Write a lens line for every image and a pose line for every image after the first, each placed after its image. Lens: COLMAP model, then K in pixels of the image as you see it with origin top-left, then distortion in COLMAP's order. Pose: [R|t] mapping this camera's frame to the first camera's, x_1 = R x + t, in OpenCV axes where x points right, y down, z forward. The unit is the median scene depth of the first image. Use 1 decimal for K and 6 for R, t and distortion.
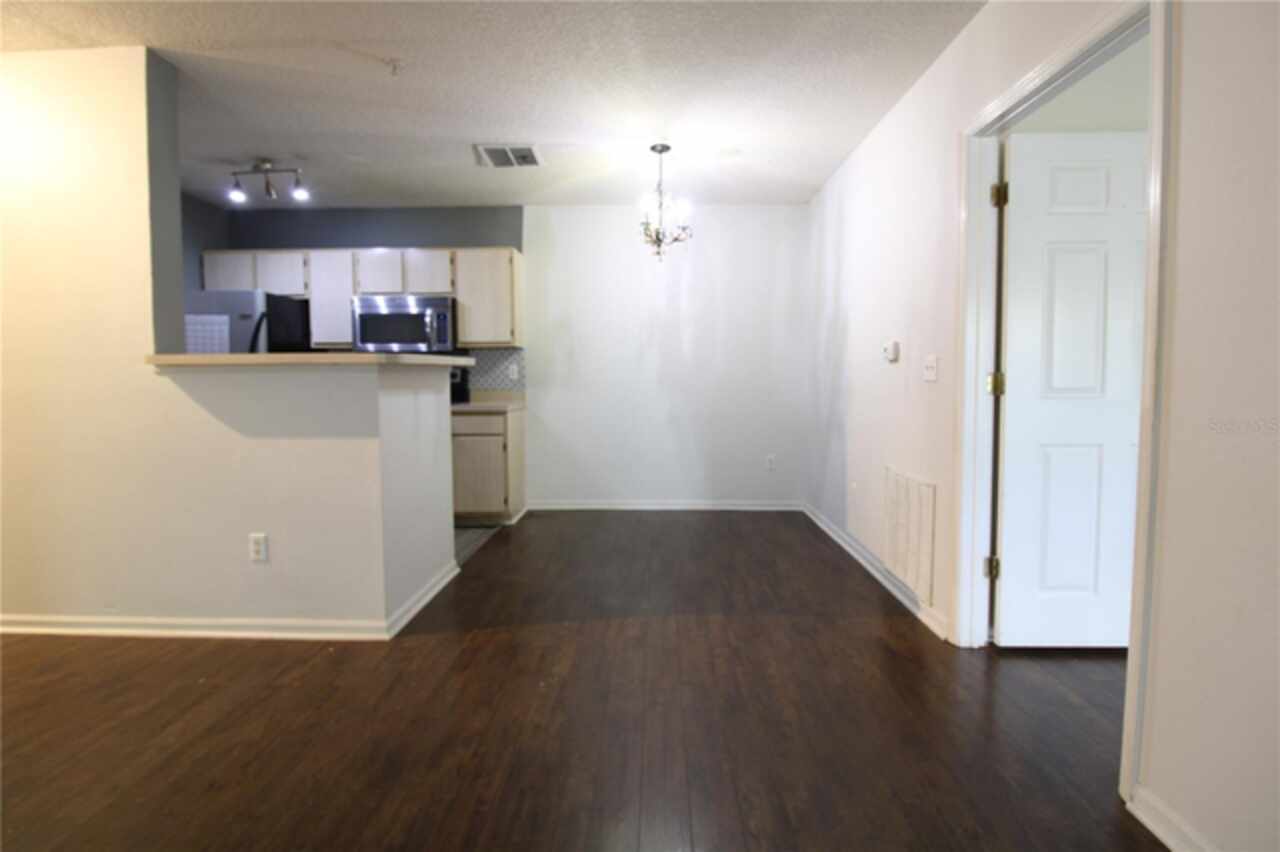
lens RADIAL K [[593.2, 0, 650.1], [0, 593.2, 415.3], [0, 0, 1]] dist [-0.003646, -0.008723]
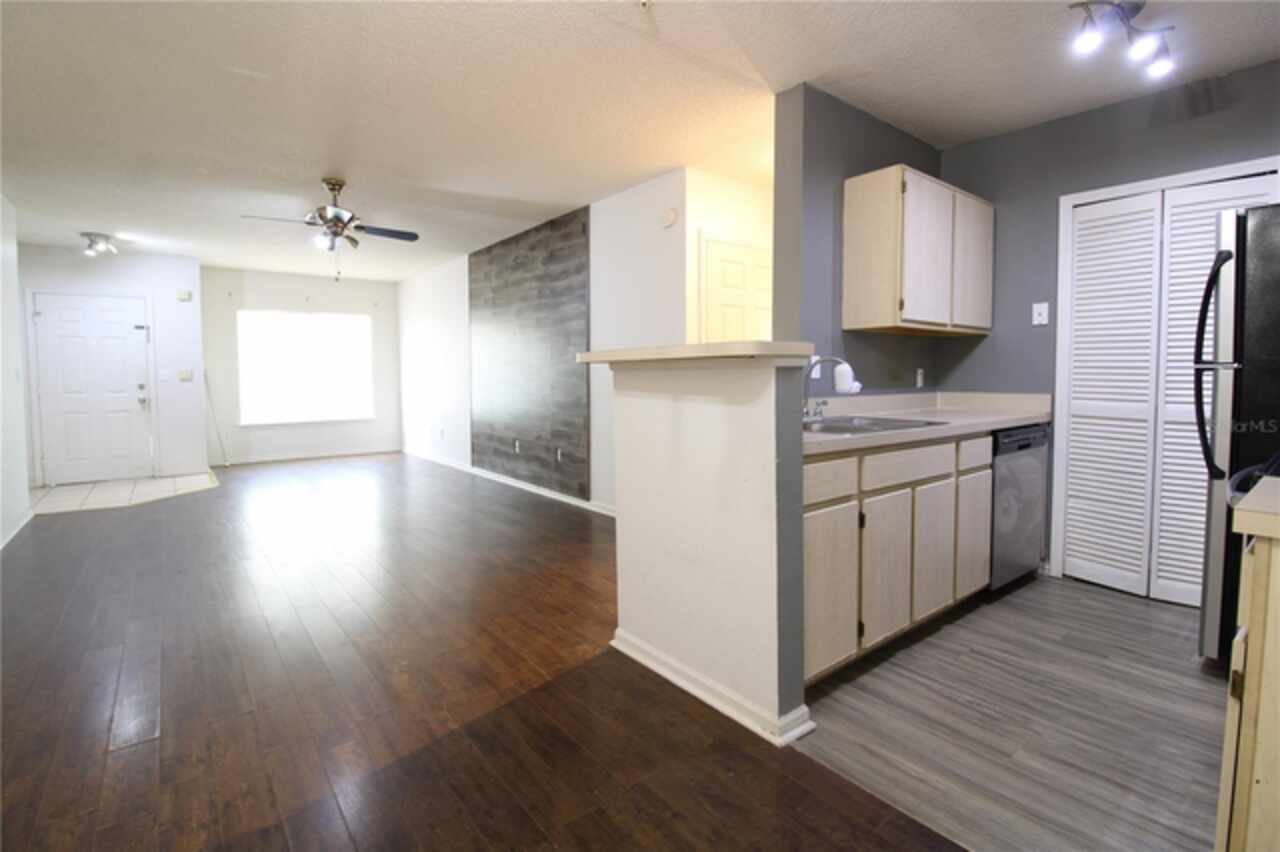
lens RADIAL K [[593.2, 0, 646.8], [0, 593.2, 406.7], [0, 0, 1]] dist [-0.003646, -0.008723]
pose [[-0.768914, 0.037897, -0.638228, 0.078072], [-0.039709, 0.993484, 0.106831, -0.073055], [0.638117, 0.107488, -0.762399, 1.073442]]
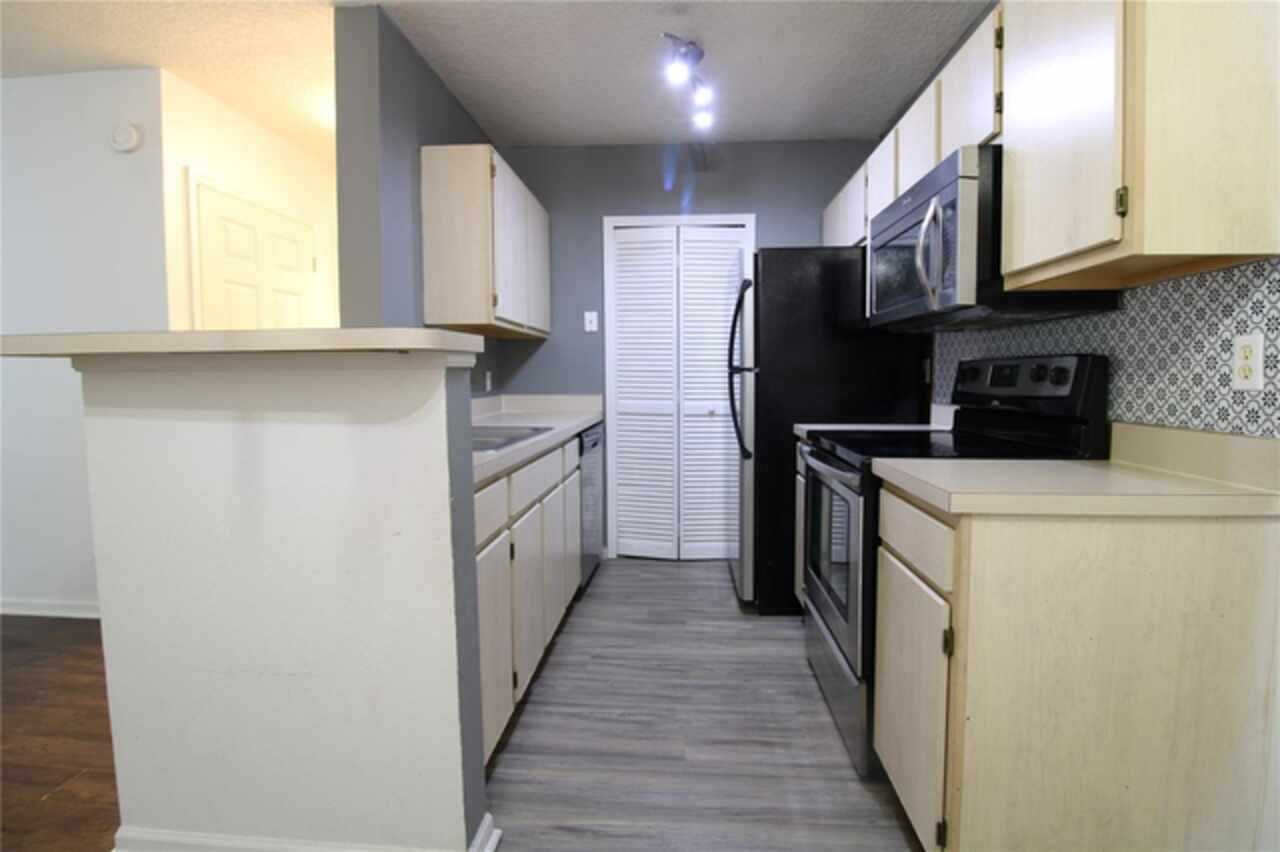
lens RADIAL K [[593.2, 0, 643.6], [0, 593.2, 406.9], [0, 0, 1]] dist [-0.003646, -0.008723]
pose [[-0.053466, 0.053541, -0.997133, 0.028316], [-0.064014, 0.996324, 0.056930, -0.062793], [0.996516, 0.066874, -0.049843, 0.919578]]
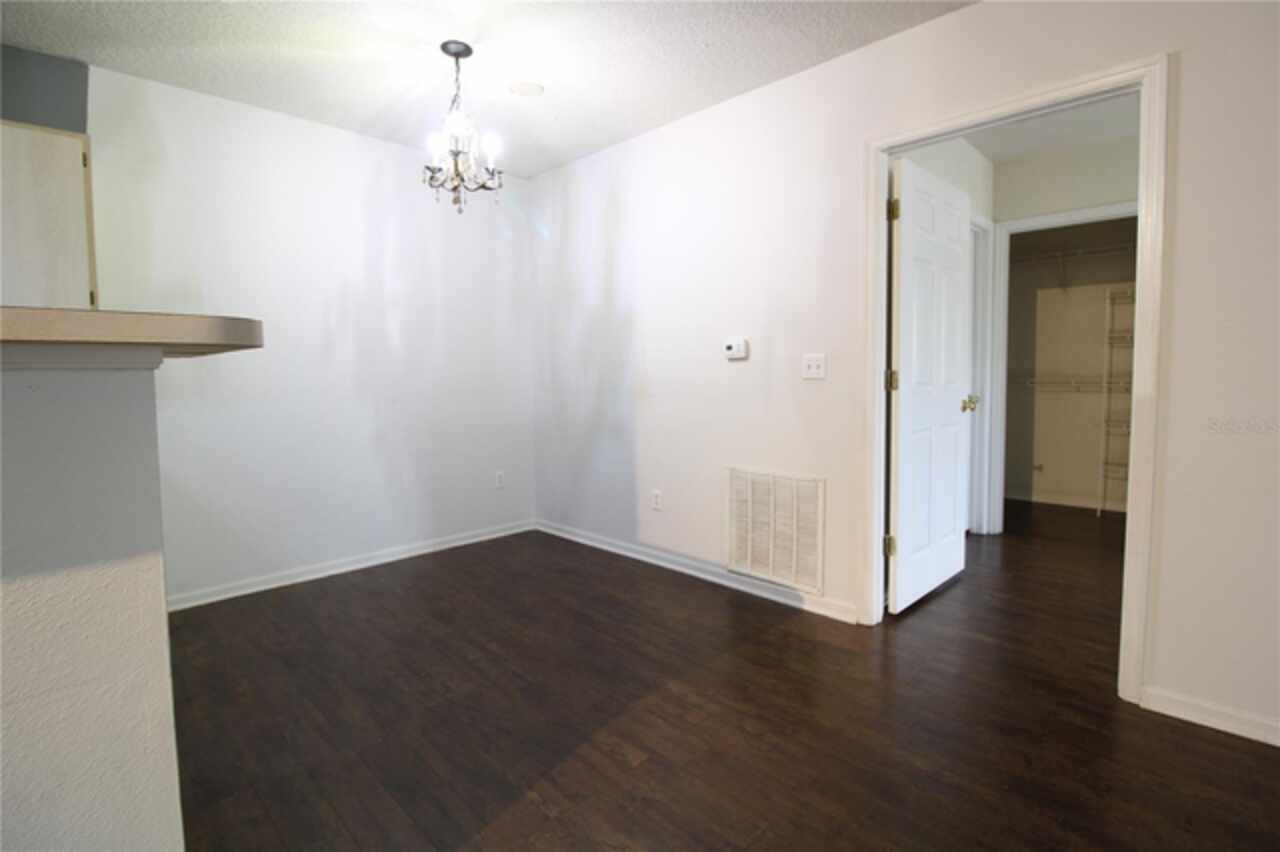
lens RADIAL K [[593.2, 0, 643.5], [0, 593.2, 409.0], [0, 0, 1]] dist [-0.003646, -0.008723]
pose [[0.685646, -0.049062, 0.726279, -0.313894], [0.057355, 0.998265, 0.013289, -0.023187], [-0.725672, 0.032544, 0.687271, 0.330812]]
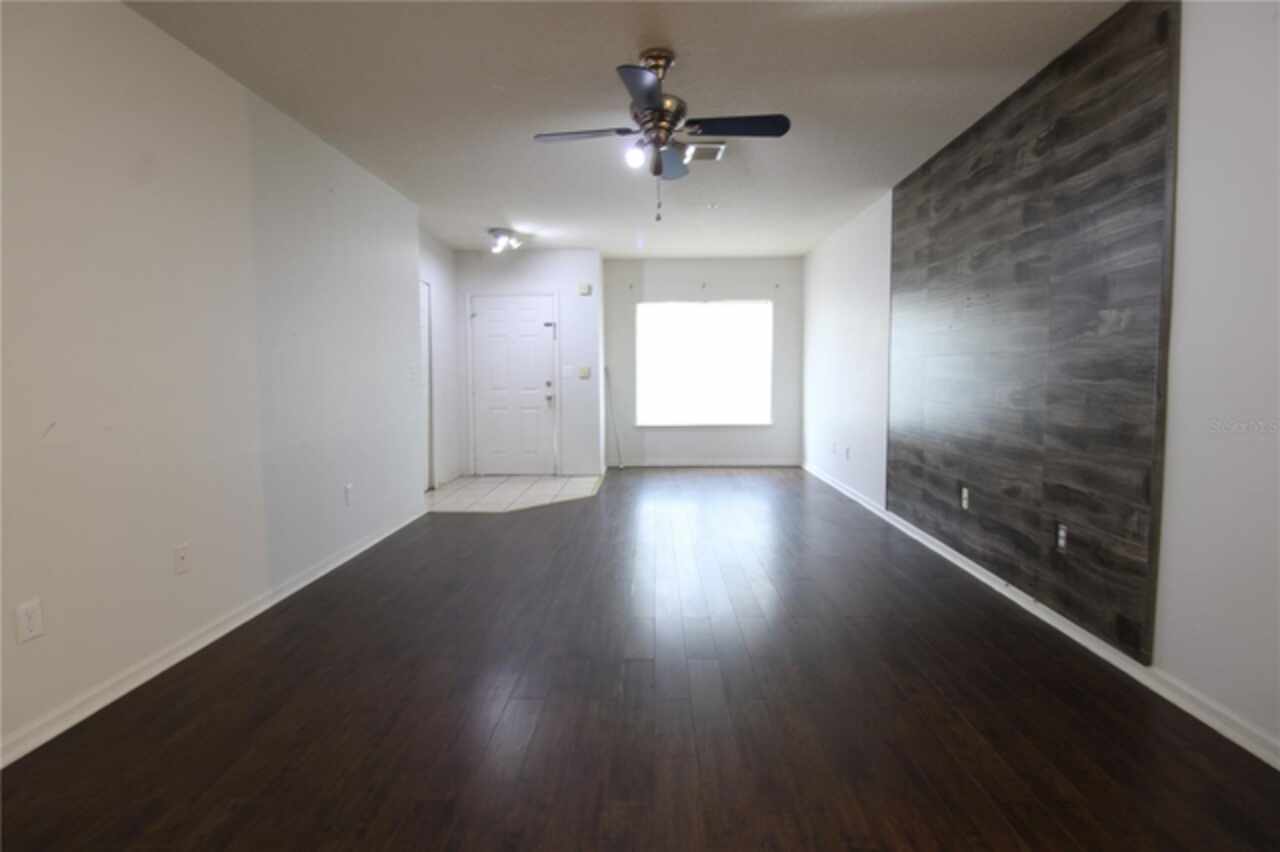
lens RADIAL K [[593.2, 0, 649.4], [0, 593.2, 407.1], [0, 0, 1]] dist [-0.003646, -0.008723]
pose [[-0.999981, 0.005774, -0.002137, -0.160302], [0.005458, 0.992009, 0.126045, -0.040329], [0.002848, 0.126031, -0.992022, 0.574846]]
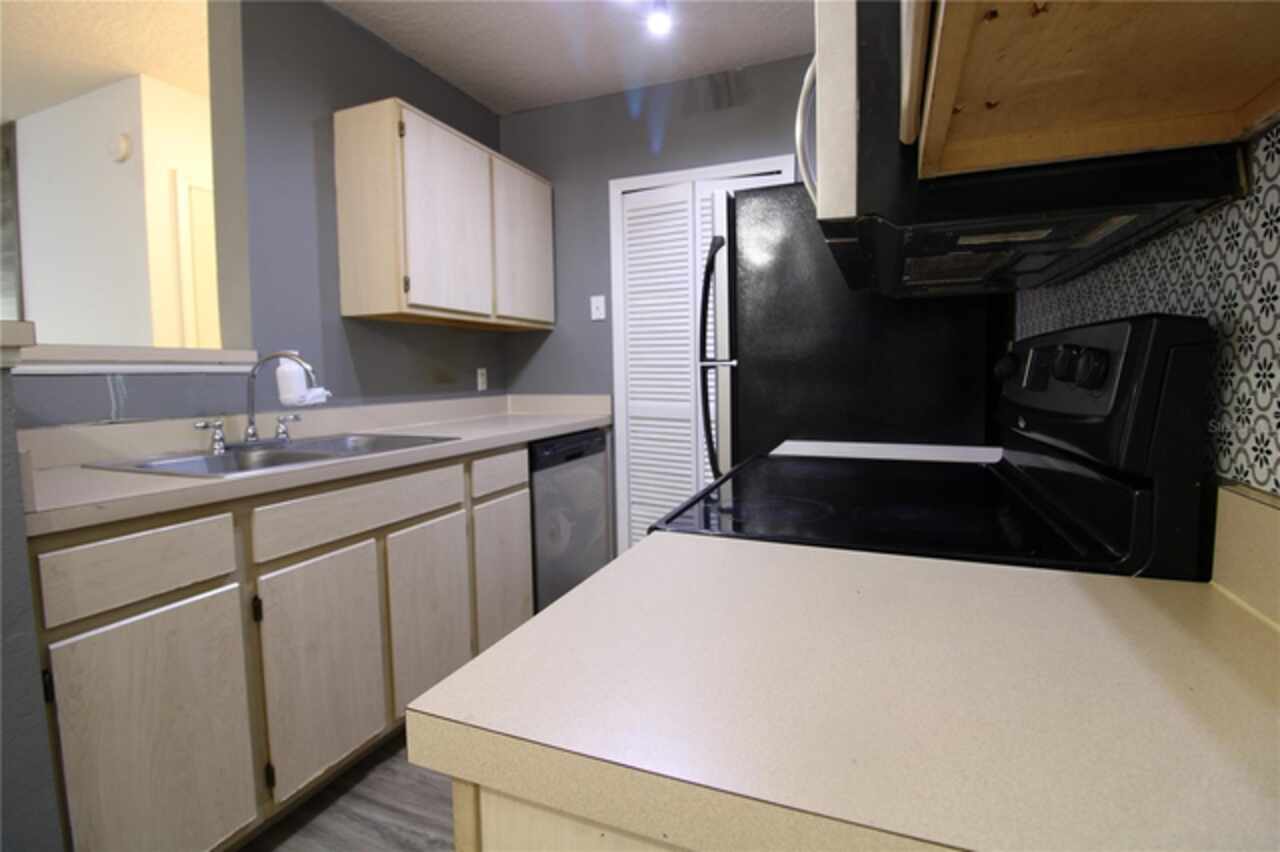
lens RADIAL K [[593.2, 0, 645.0], [0, 593.2, 407.0], [0, 0, 1]] dist [-0.003646, -0.008723]
pose [[-0.362968, 0.060460, -0.929838, -0.176110], [-0.049670, 0.995219, 0.084100, -0.075783], [0.930477, 0.076711, -0.358229, 1.117135]]
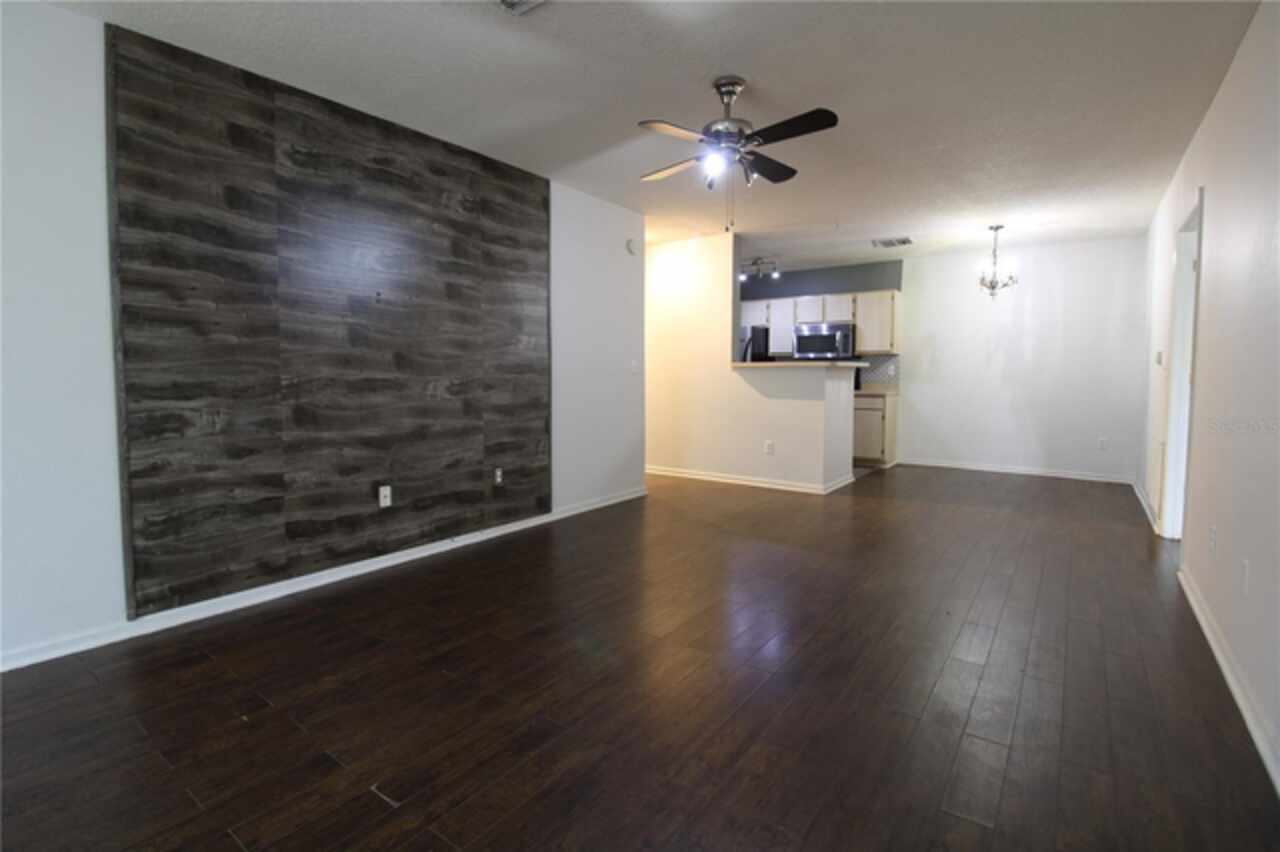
lens RADIAL K [[593.2, 0, 647.8], [0, 593.2, 404.0], [0, 0, 1]] dist [-0.003646, -0.008723]
pose [[0.815966, 0.035665, -0.576998, 0.161837], [-0.044909, 0.998990, -0.001758, 0.050372], [0.576352, 0.027347, 0.816744, -0.692975]]
